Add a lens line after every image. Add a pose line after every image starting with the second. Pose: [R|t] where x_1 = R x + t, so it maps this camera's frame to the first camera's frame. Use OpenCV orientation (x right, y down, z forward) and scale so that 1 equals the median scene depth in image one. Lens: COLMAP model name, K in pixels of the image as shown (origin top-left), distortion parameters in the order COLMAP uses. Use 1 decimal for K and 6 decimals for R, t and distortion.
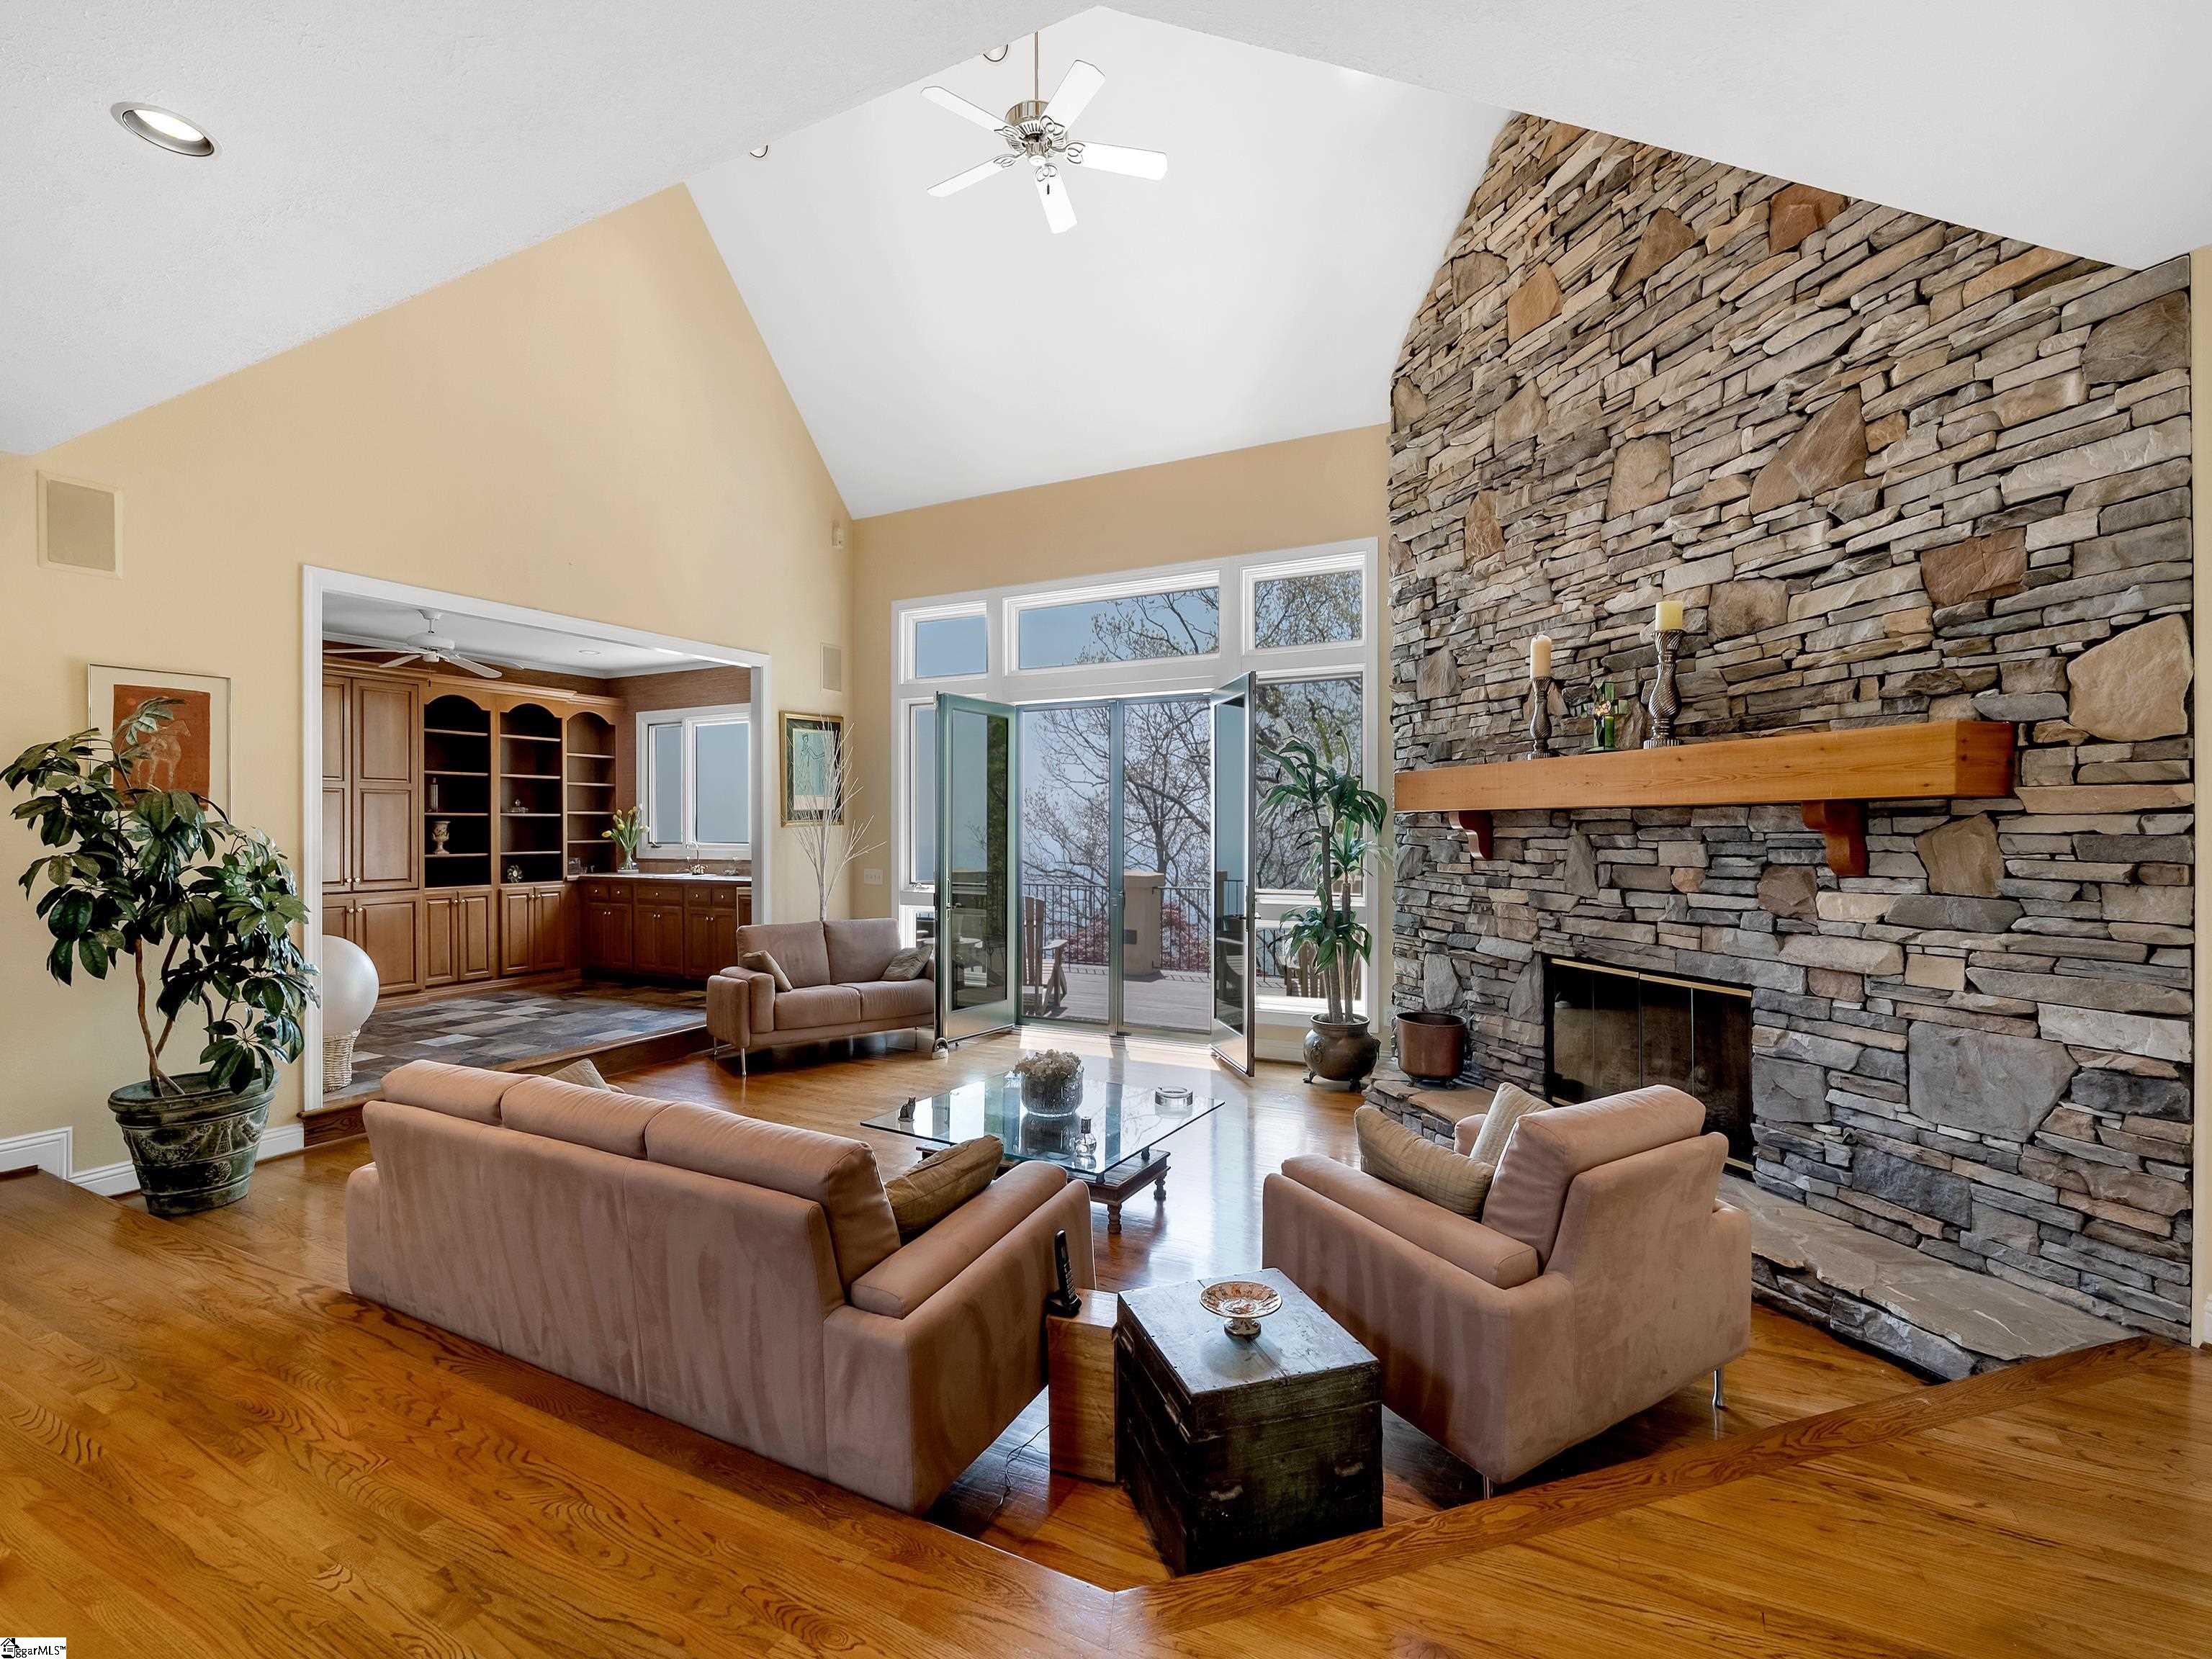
lens RADIAL K [[1033.7, 0, 1110.1], [0, 1033.7, 828.0], [0, 0, 1]] dist [-0.004391, 0.001315]
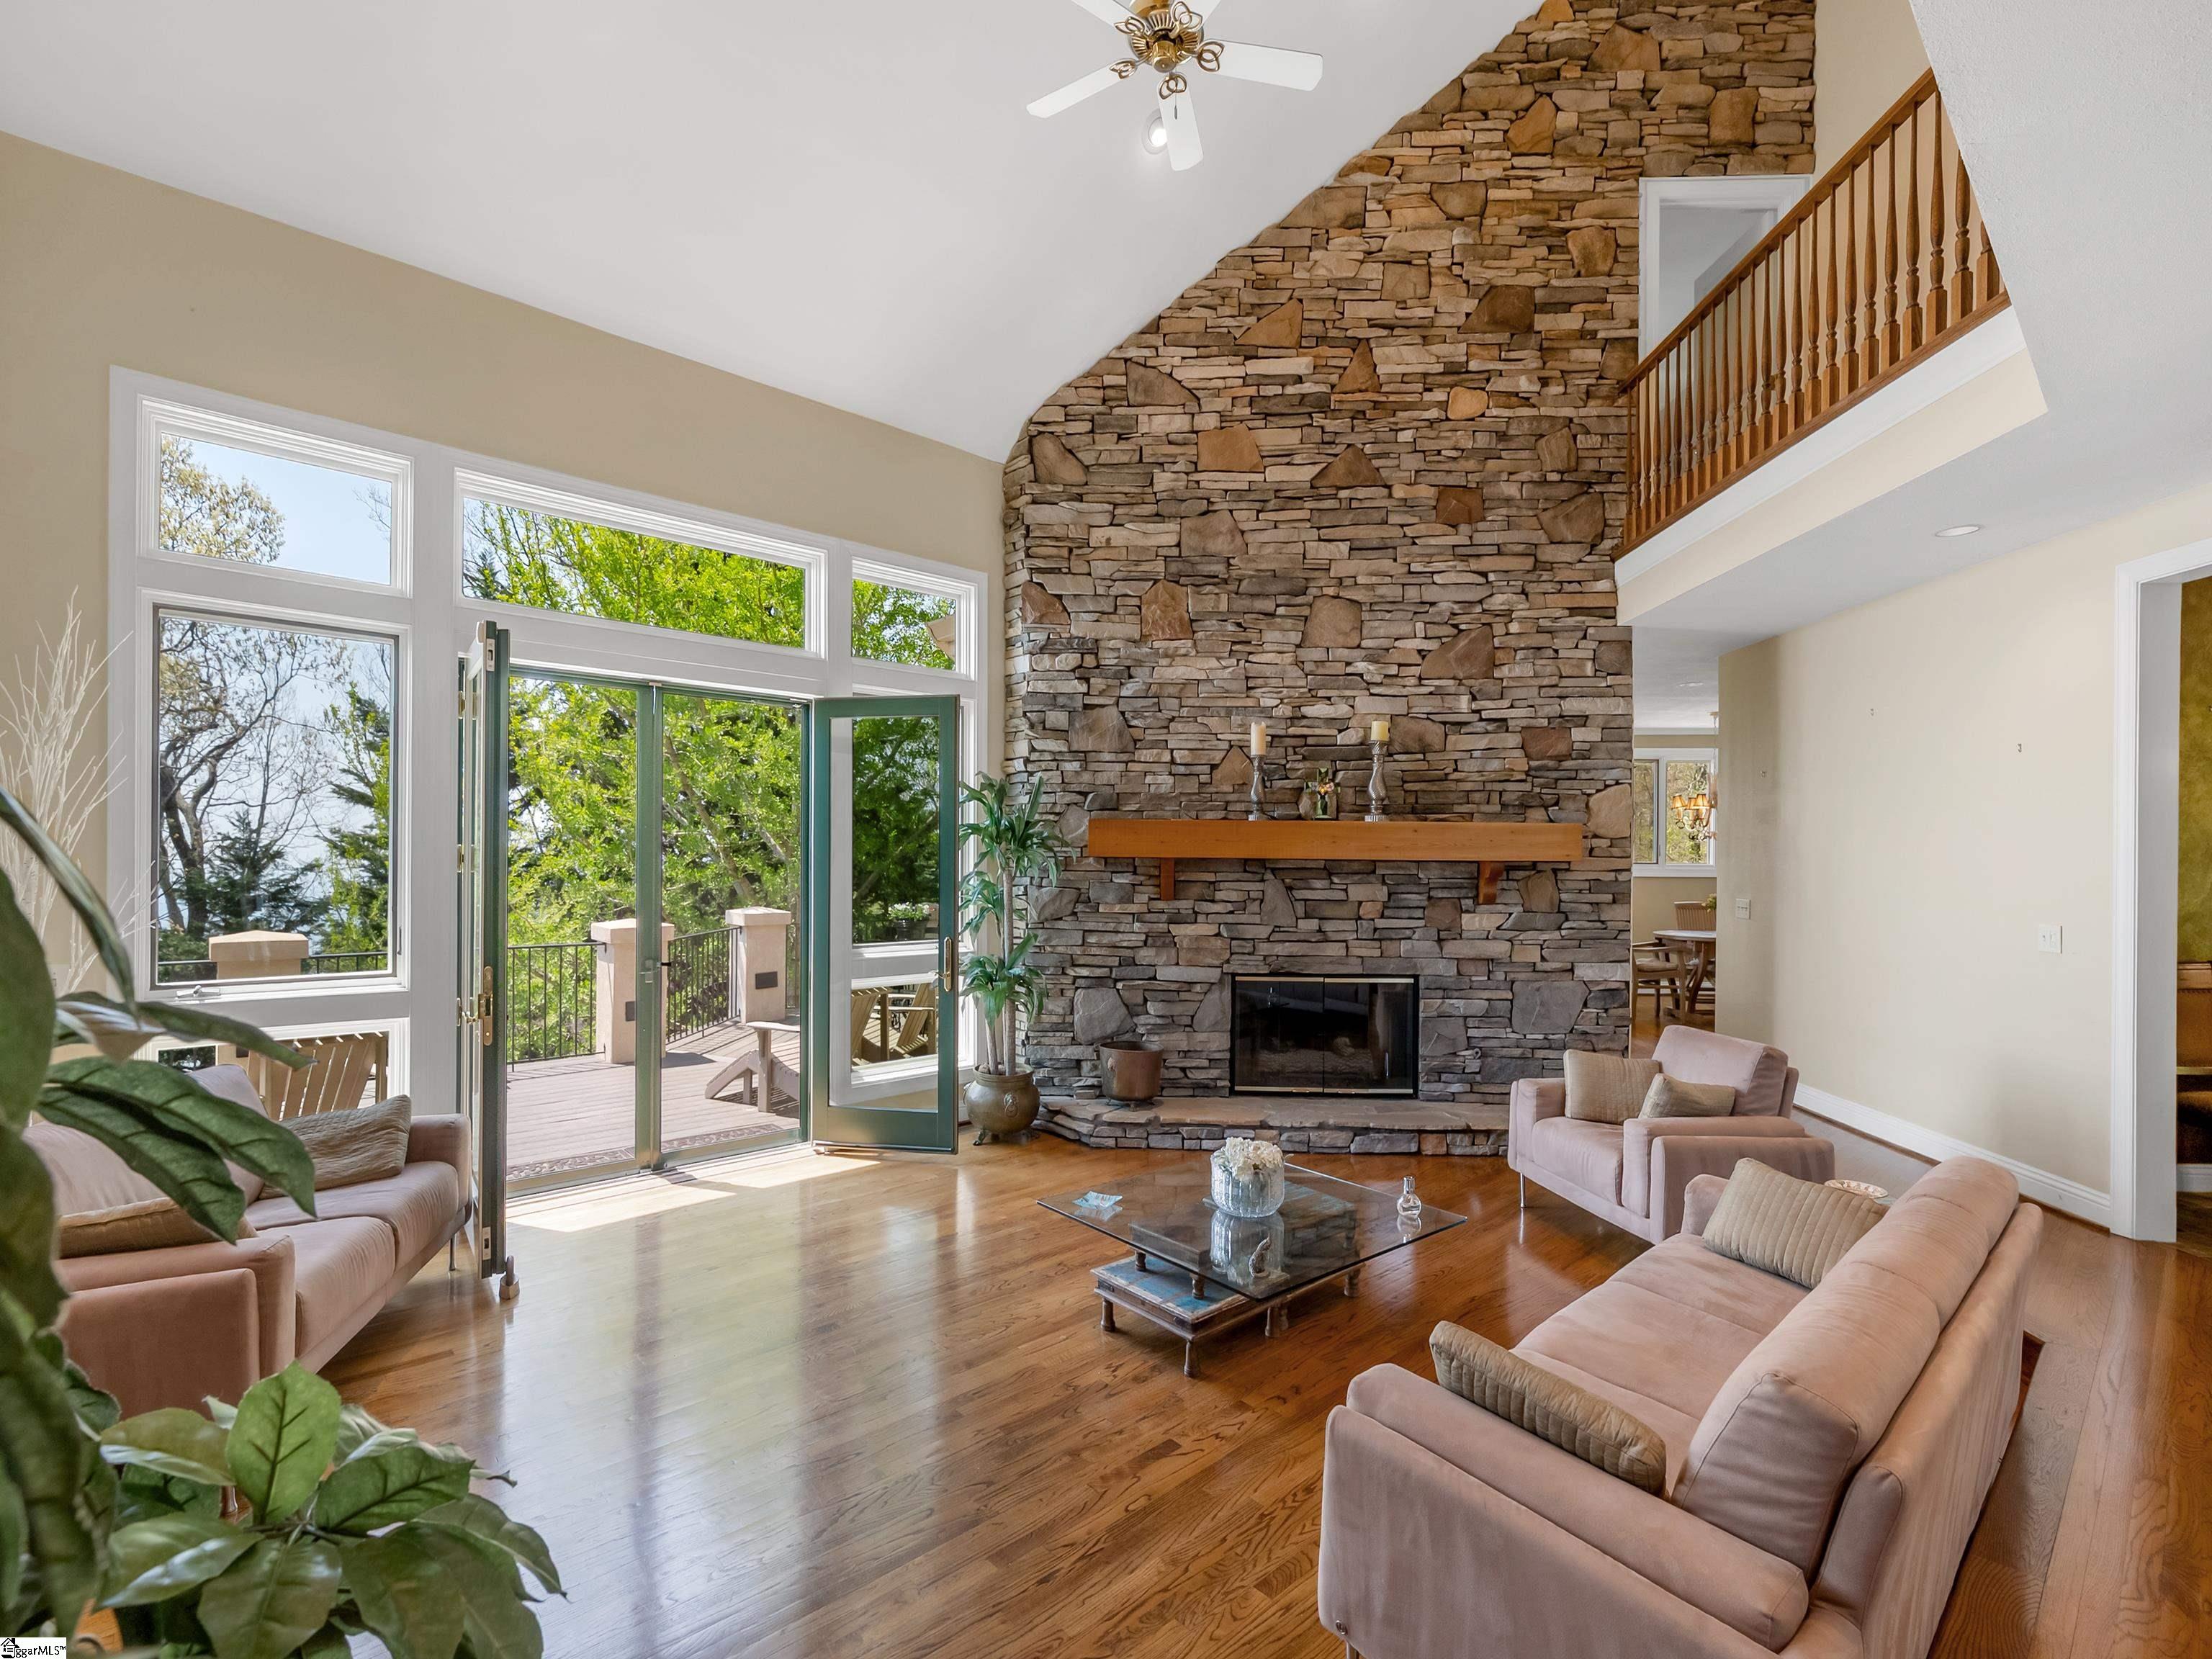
lens RADIAL K [[1033.7, 0, 1110.2], [0, 1033.7, 847.8], [0, 0, 1]] dist [-0.004391, 0.001315]
pose [[0.322865, 0.010270, 0.946389, -0.931852], [-0.011865, 0.999906, -0.006803, -0.023477], [-0.946370, -0.009032, 0.322957, 0.845662]]
